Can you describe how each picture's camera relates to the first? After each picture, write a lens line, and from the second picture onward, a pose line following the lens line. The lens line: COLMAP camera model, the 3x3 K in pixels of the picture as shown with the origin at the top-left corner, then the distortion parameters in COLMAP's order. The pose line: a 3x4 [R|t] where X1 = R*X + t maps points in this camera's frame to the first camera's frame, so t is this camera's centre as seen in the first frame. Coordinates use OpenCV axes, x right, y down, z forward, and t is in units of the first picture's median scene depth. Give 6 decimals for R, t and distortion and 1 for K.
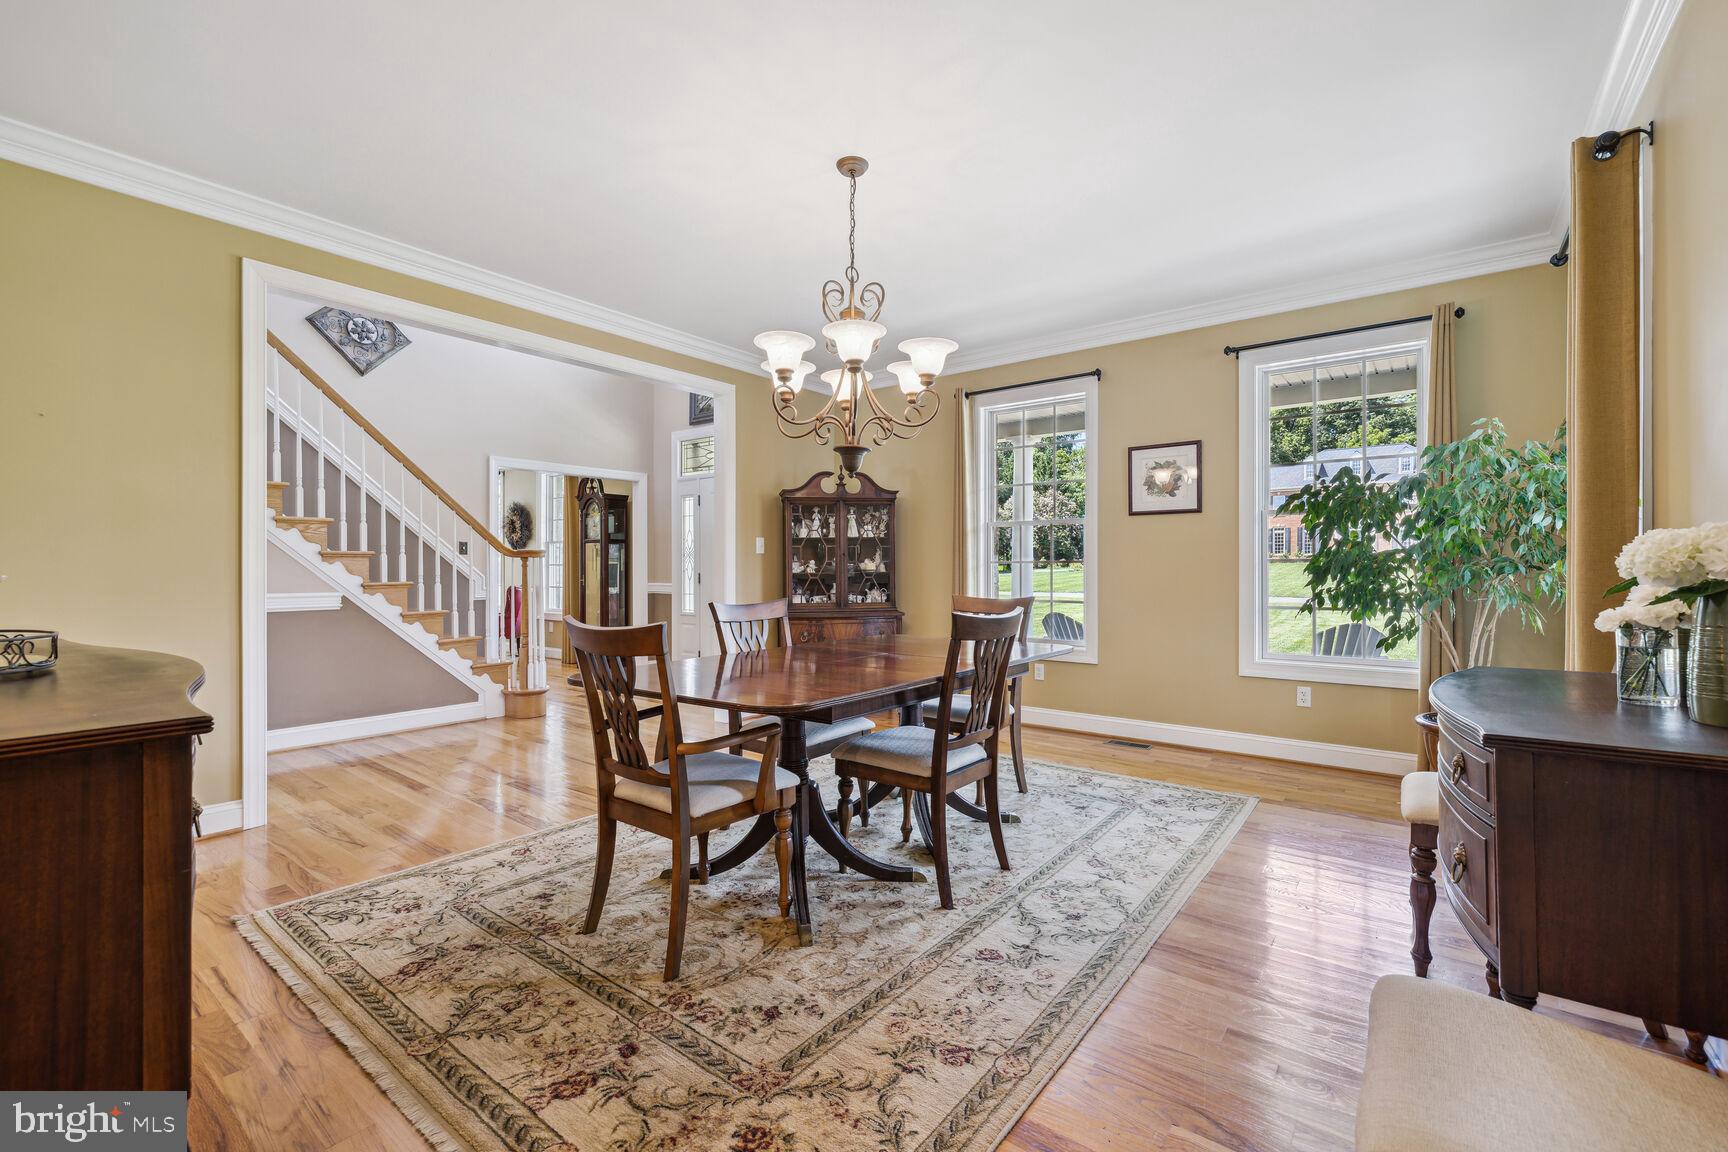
lens RADIAL K [[732.3, 0, 866.7], [0, 732.3, 575.1], [0, 0, 1]] dist [0.000327, -0.000059]
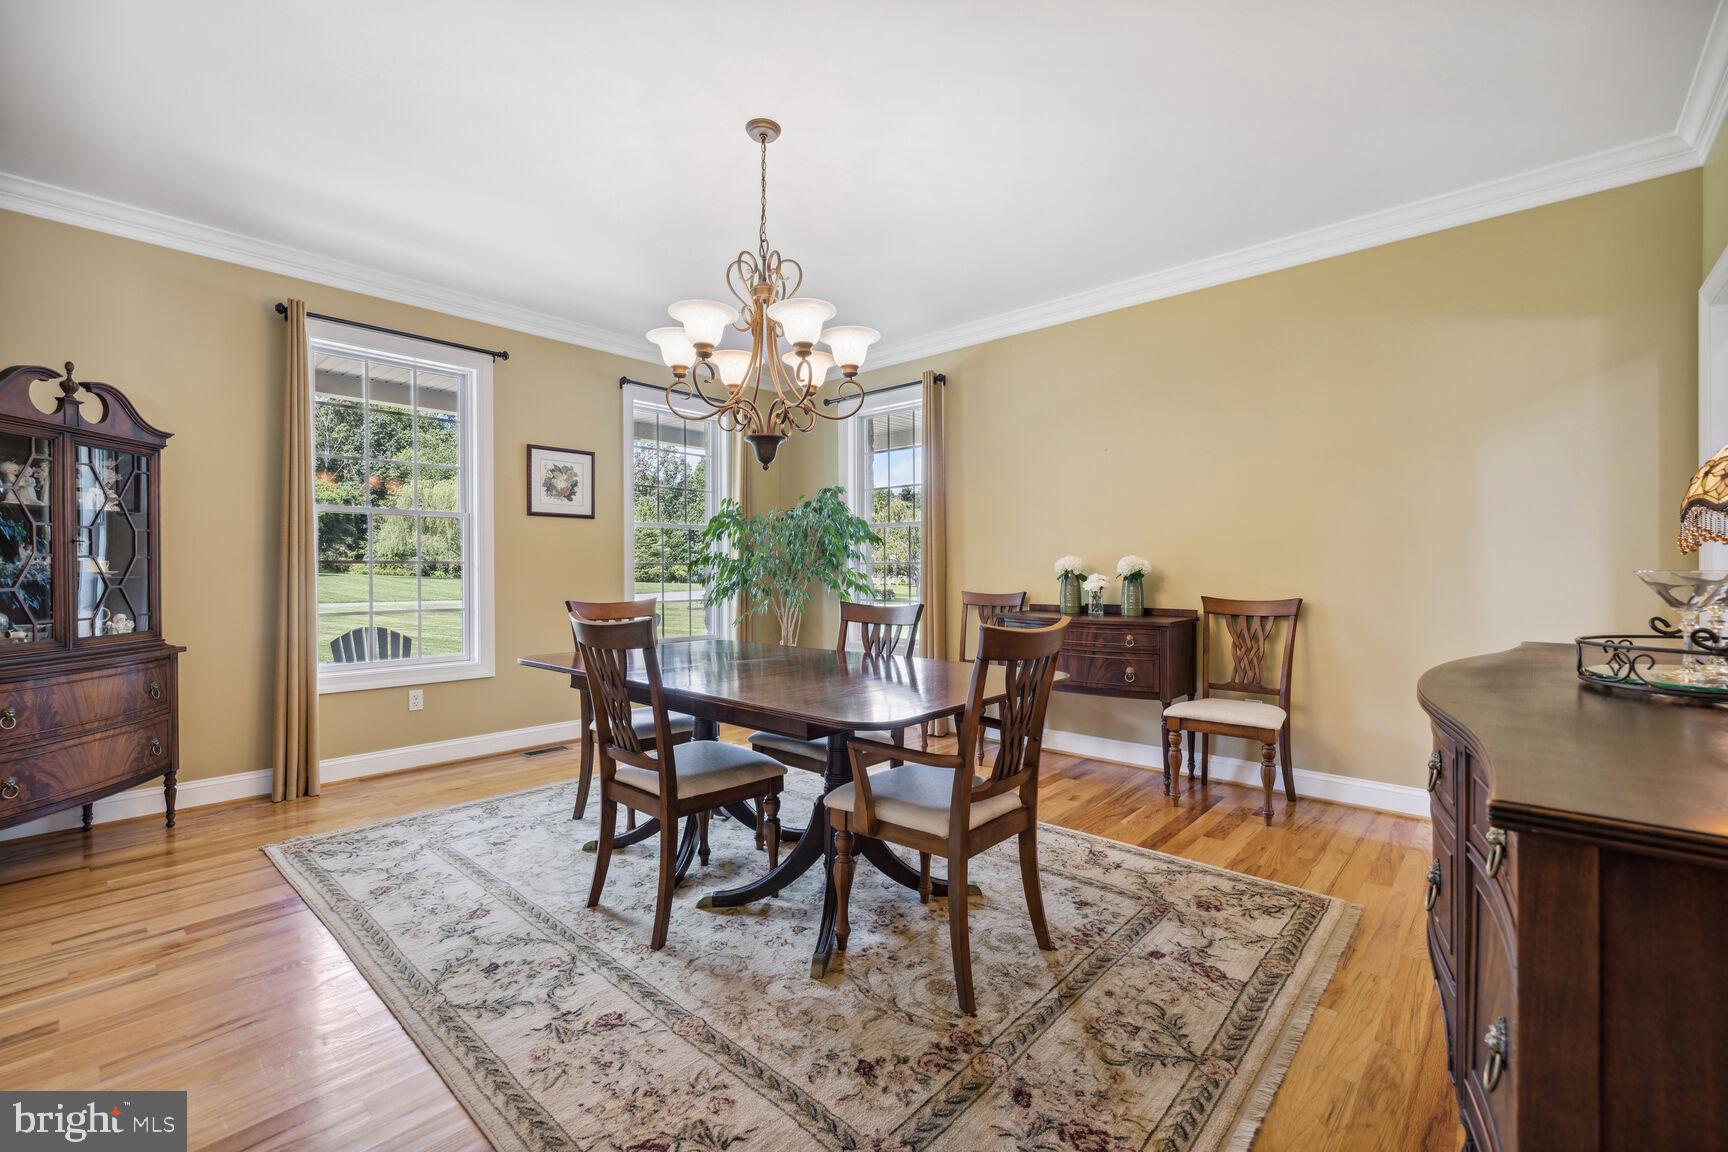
lens RADIAL K [[732.3, 0, 865.1], [0, 732.3, 569.1], [0, 0, 1]] dist [0.000327, -0.000059]
pose [[0.078911, 0.003602, 0.996875, -1.201861], [0.012245, 0.999915, -0.004582, -0.002112], [-0.996806, 0.012568, 0.078860, 1.040376]]
